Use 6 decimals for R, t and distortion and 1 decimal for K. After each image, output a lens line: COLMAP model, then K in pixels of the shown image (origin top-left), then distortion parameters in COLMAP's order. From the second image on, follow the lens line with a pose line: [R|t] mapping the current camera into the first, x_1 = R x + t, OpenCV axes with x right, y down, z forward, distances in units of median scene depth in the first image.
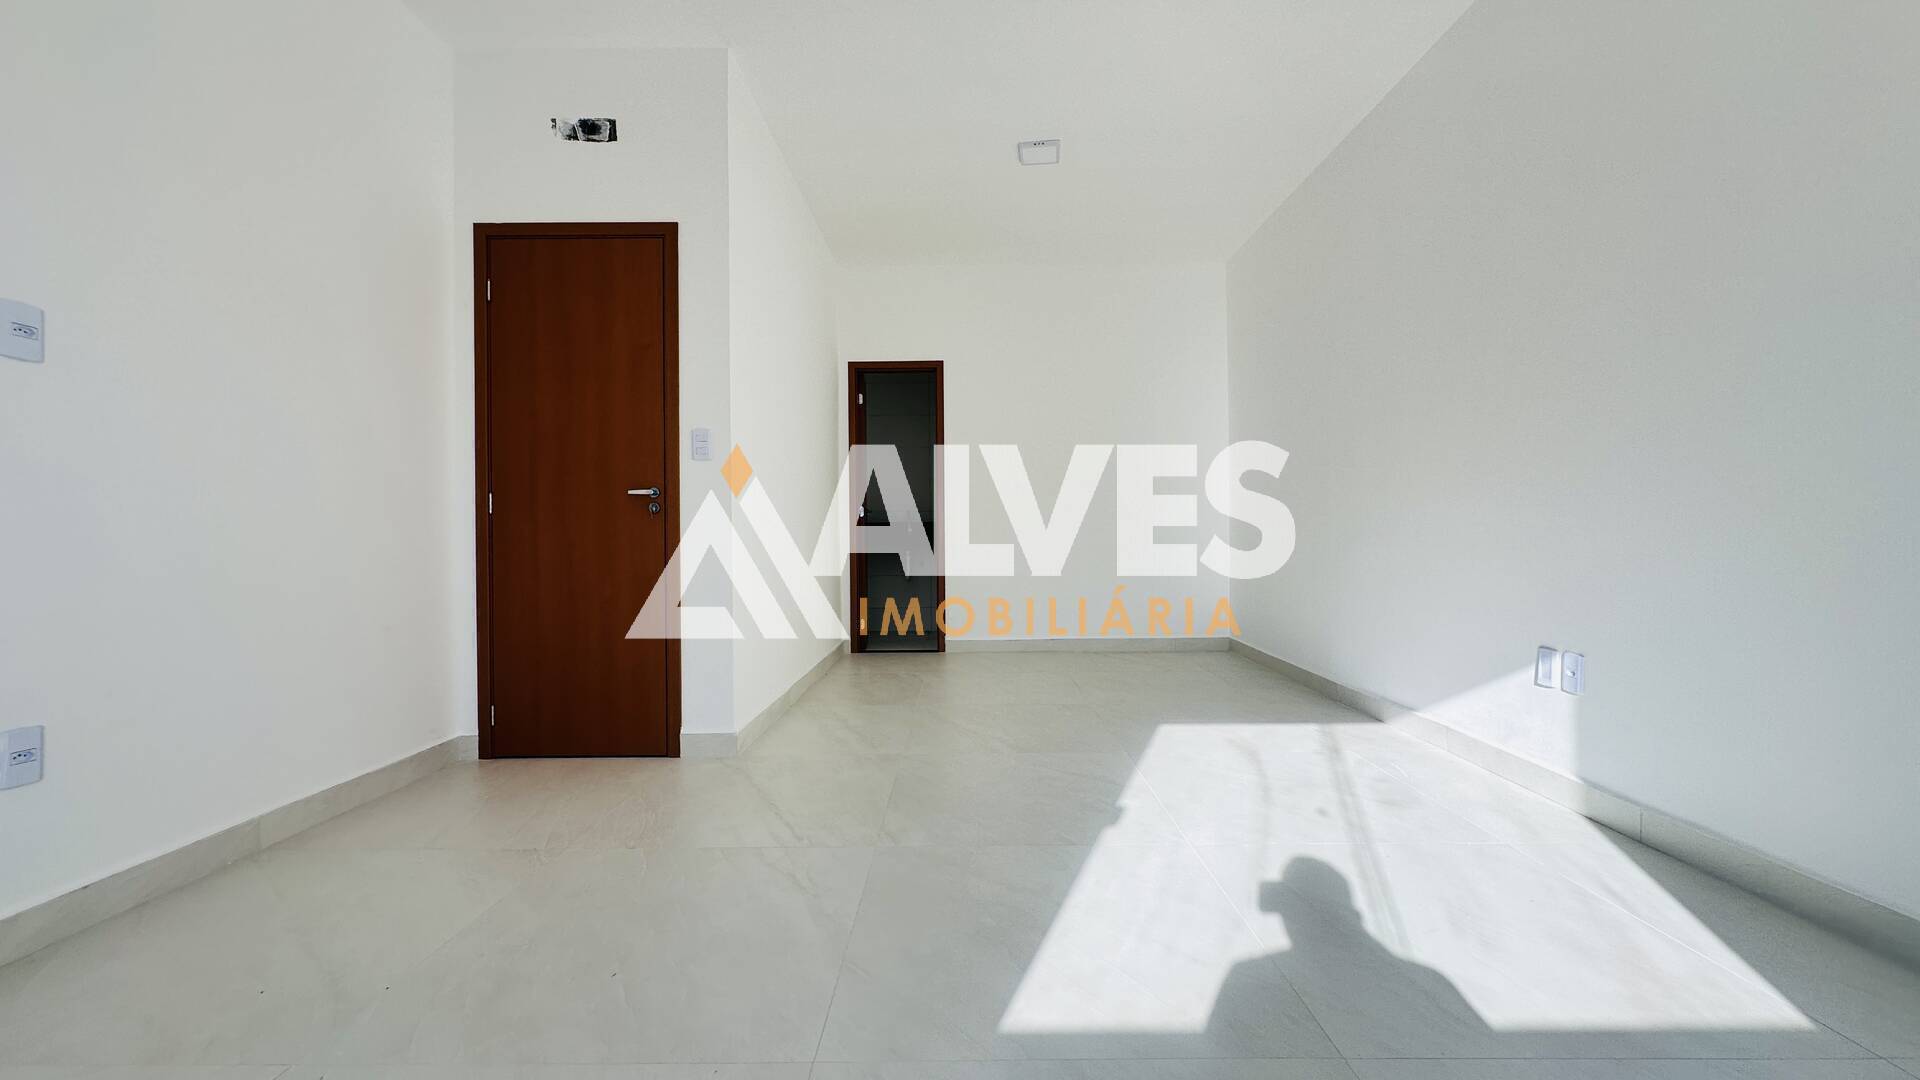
lens RADIAL K [[772.4, 0, 958.7], [0, 772.4, 539.3], [0, 0, 1]] dist [0.000889, -0.000198]
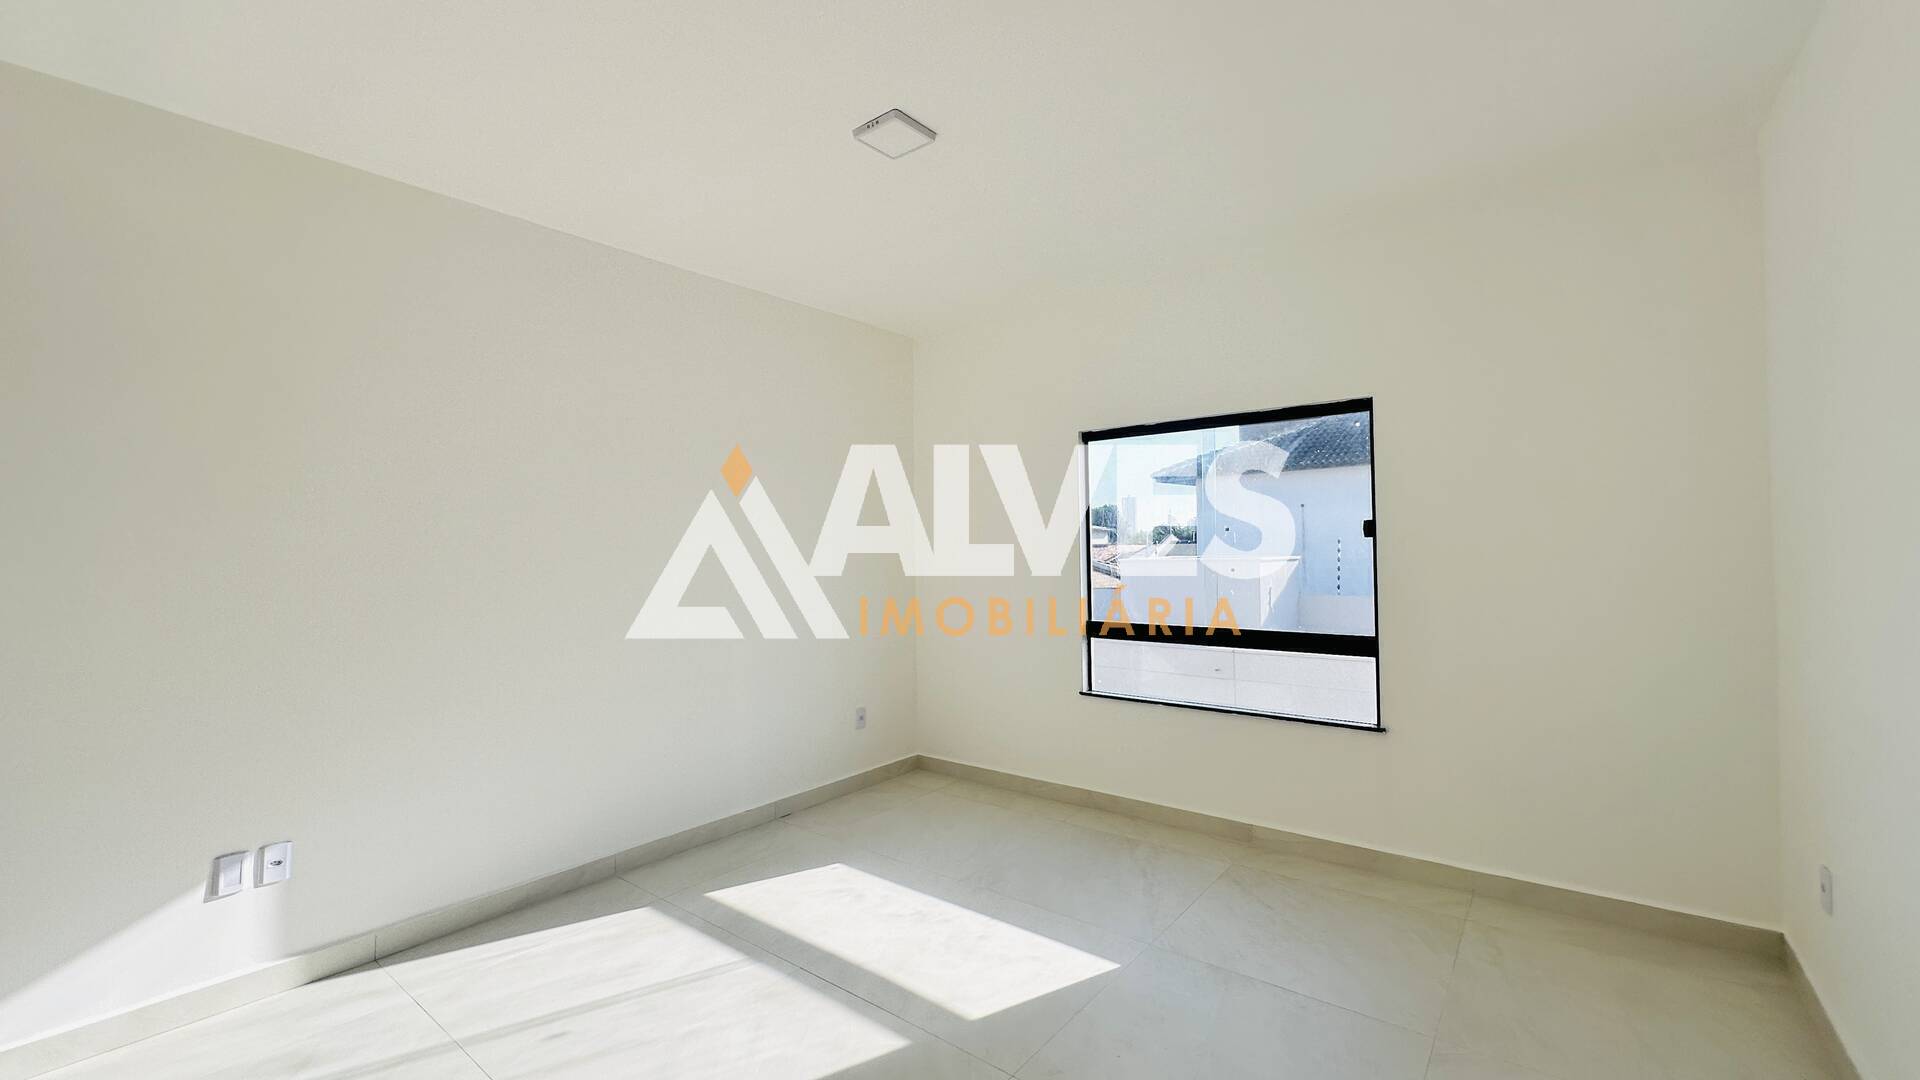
lens RADIAL K [[772.4, 0, 958.7], [0, 772.4, 539.3], [0, 0, 1]] dist [0.000889, -0.000198]
pose [[-0.778247, 0.021612, 0.627587, -0.572675], [0.026071, 0.999658, -0.002095, -0.230607], [-0.627417, 0.014732, -0.778544, 1.152824]]
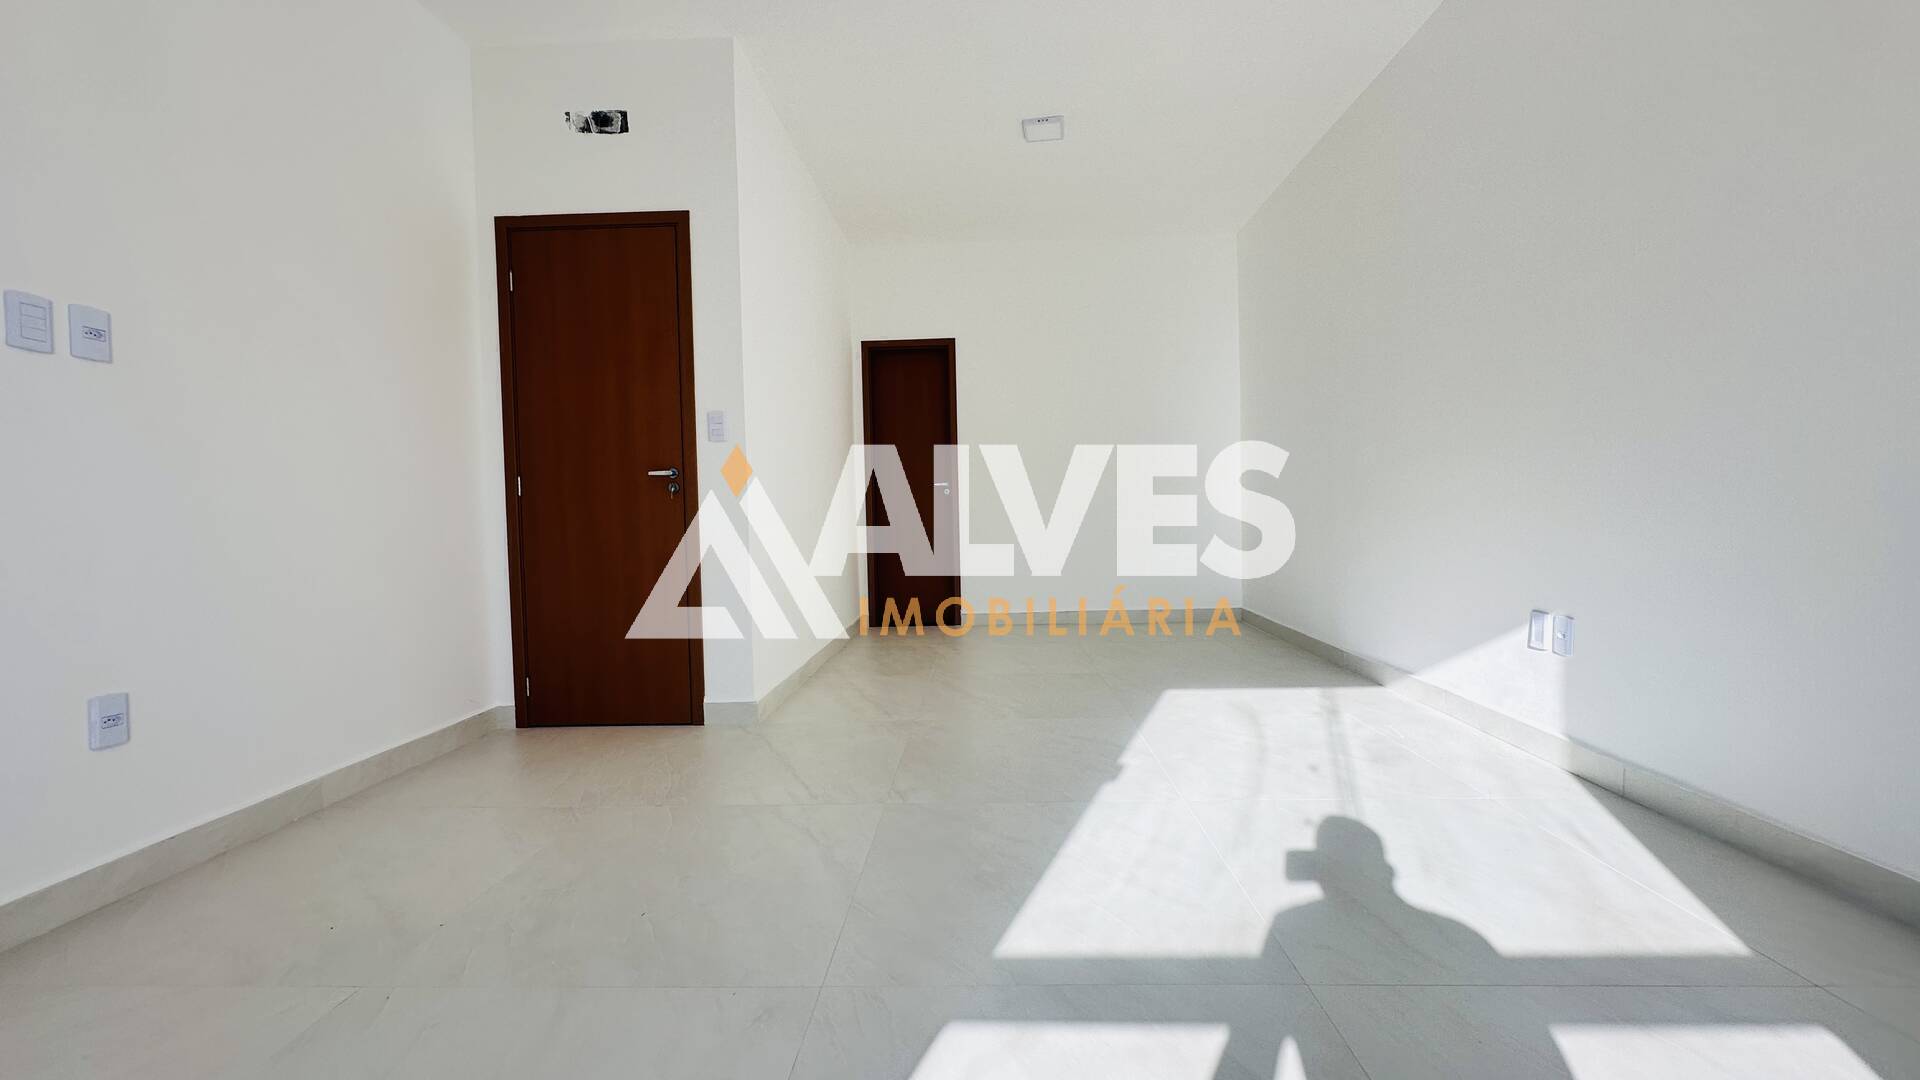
lens RADIAL K [[772.4, 0, 958.7], [0, 772.4, 539.3], [0, 0, 1]] dist [0.000889, -0.000198]
pose [[0.999455, -0.014001, -0.029881, 0.025677], [0.014910, 0.999426, 0.030428, 0.002977], [0.029437, -0.030857, 0.999090, -0.040983]]
